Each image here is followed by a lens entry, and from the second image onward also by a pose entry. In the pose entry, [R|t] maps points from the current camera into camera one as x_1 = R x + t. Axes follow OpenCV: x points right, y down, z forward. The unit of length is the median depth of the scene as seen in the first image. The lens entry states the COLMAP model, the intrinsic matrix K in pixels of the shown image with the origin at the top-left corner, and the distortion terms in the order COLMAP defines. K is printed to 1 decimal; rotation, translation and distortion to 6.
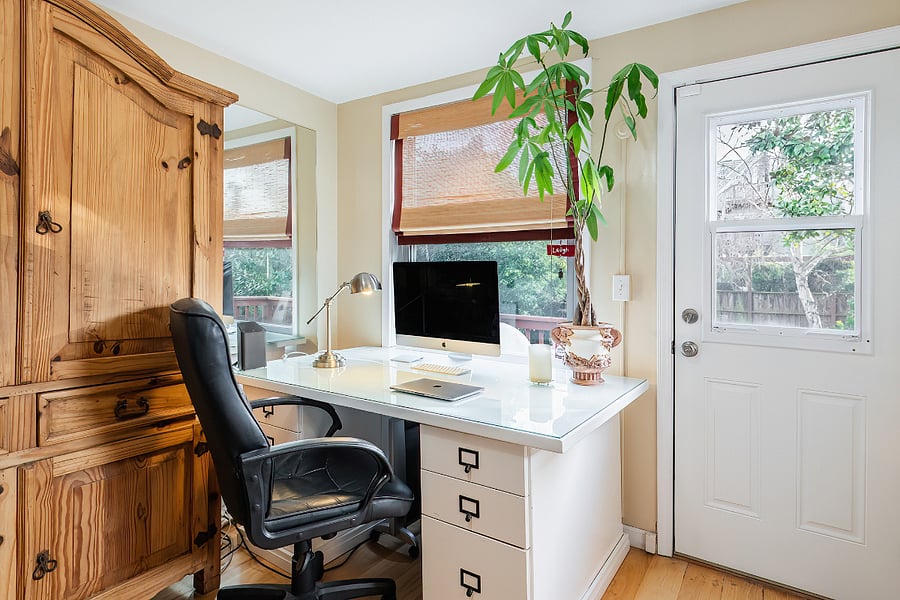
lens RADIAL K [[493.7, 0, 449.9], [0, 493.7, 275.9], [0, 0, 1]] dist [0.000847, 0.000190]
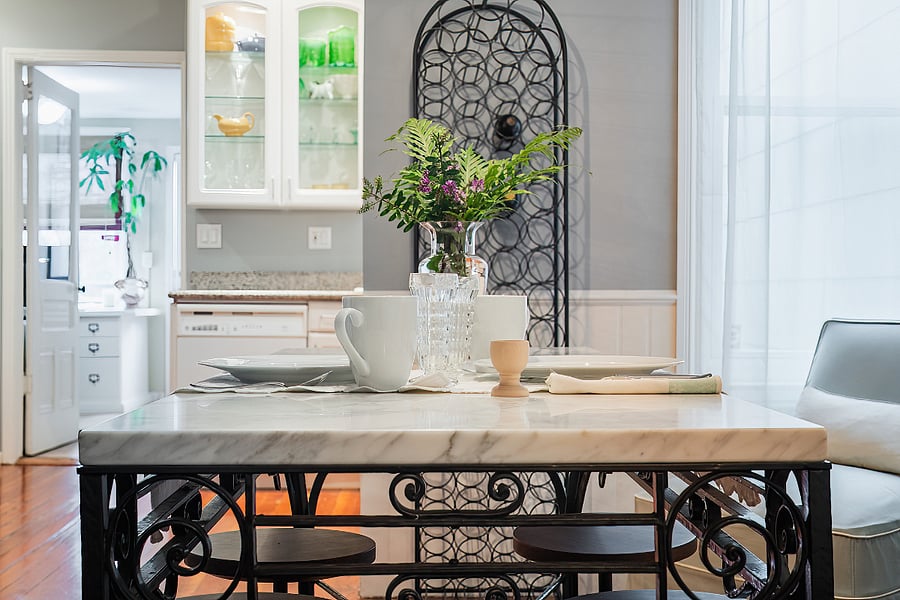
lens RADIAL K [[1120.9, 0, 450.0], [0, 1120.9, 300.0], [0, 0, 1]] dist [-0.008898, -0.008098]
pose [[0.796825, -0.012267, 0.604085, -1.391607], [-0.008880, 0.999448, 0.032009, 0.031796], [-0.604145, -0.030870, 0.796277, -3.268591]]
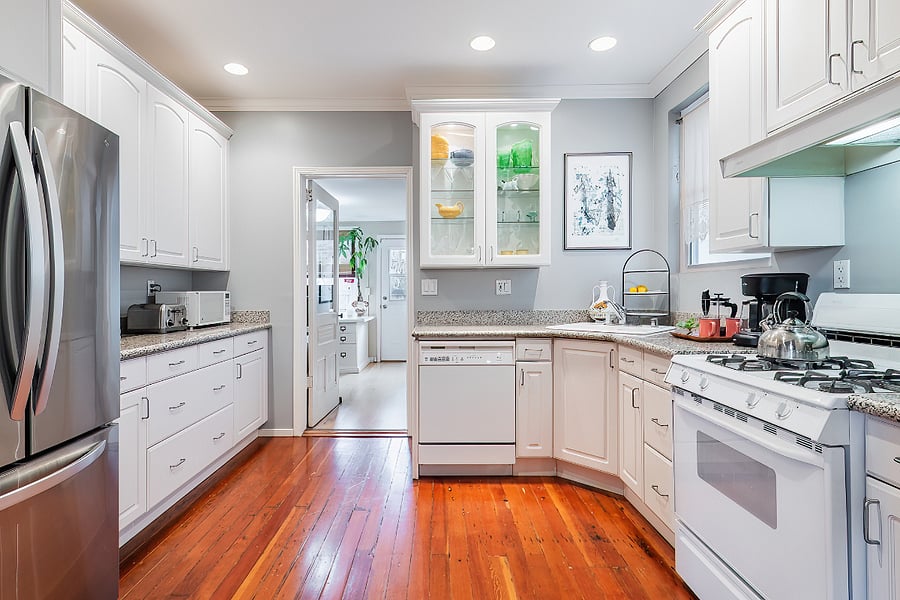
lens RADIAL K [[416.1, 0, 435.4], [0, 416.1, 288.9], [0, 0, 1]] dist [0.000830, 0.000109]
pose [[0.834866, -0.010367, 0.550356, -1.031352], [0.002813, 0.999890, 0.014567, -0.043564], [-0.550446, -0.010613, 0.834803, -2.050001]]
